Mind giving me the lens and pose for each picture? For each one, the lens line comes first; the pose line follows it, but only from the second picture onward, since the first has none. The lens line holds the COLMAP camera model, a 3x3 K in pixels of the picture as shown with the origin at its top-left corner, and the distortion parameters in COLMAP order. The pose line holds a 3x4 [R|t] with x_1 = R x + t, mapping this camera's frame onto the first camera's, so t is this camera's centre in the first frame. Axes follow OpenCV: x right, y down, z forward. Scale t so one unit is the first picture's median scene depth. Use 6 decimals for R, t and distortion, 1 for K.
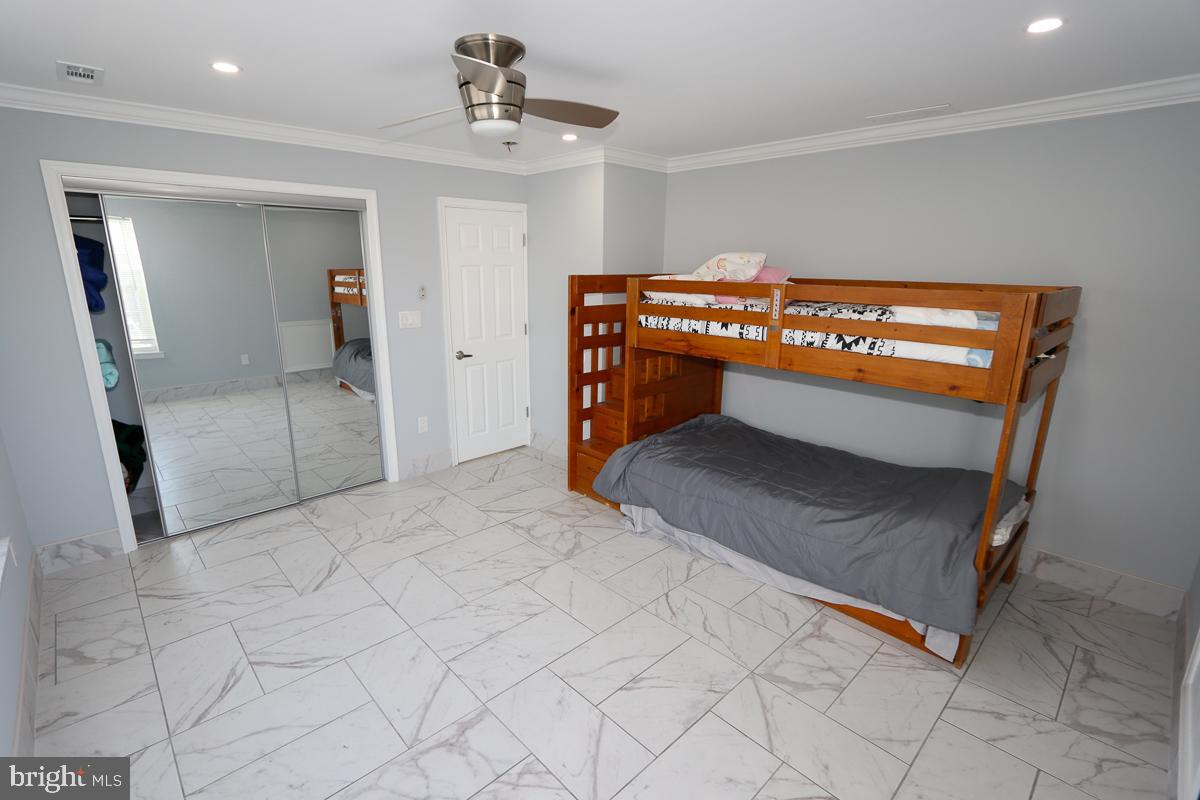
lens RADIAL K [[550.7, 0, 590.5], [0, 550.7, 405.5], [0, 0, 1]] dist [-0.020468, 0.003557]
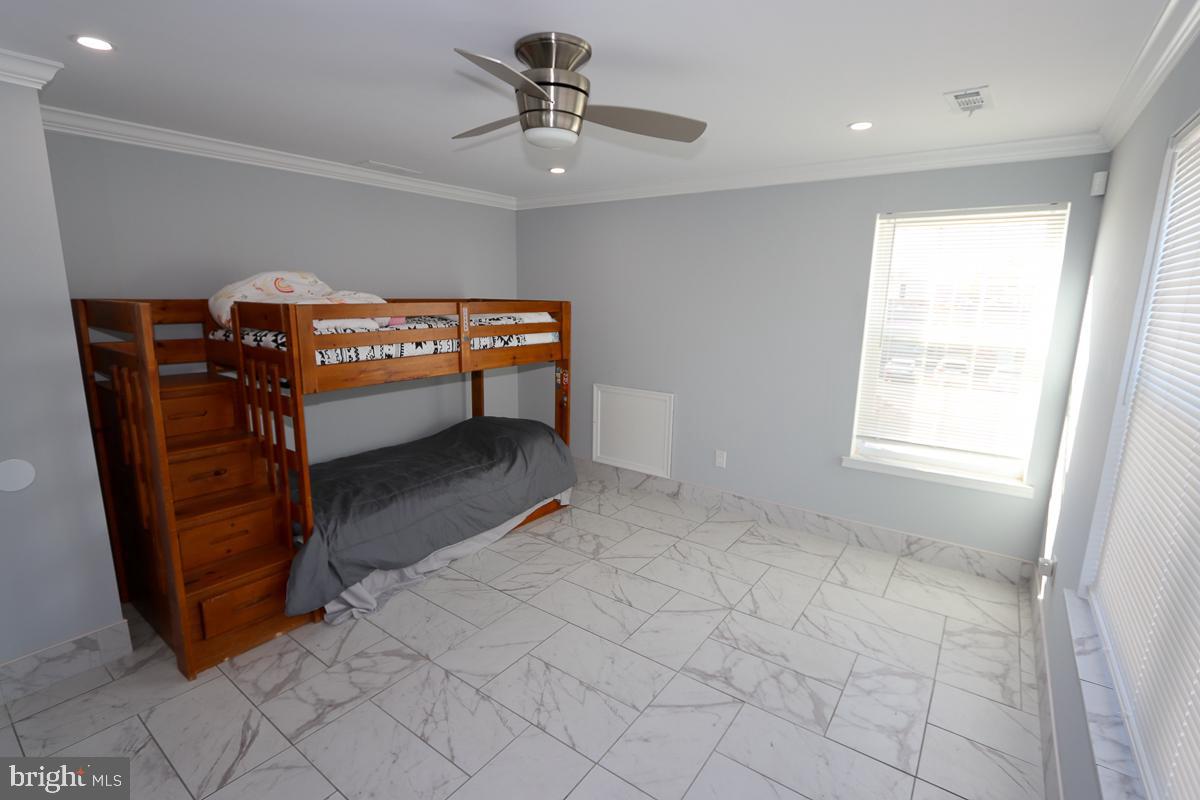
lens RADIAL K [[550.7, 0, 589.2], [0, 550.7, 401.8], [0, 0, 1]] dist [-0.020468, 0.003557]
pose [[-0.175012, -0.202430, 0.963532, -0.866700], [0.230824, 0.942925, 0.240026, -0.227465], [-0.957127, 0.264413, -0.118297, 0.878022]]
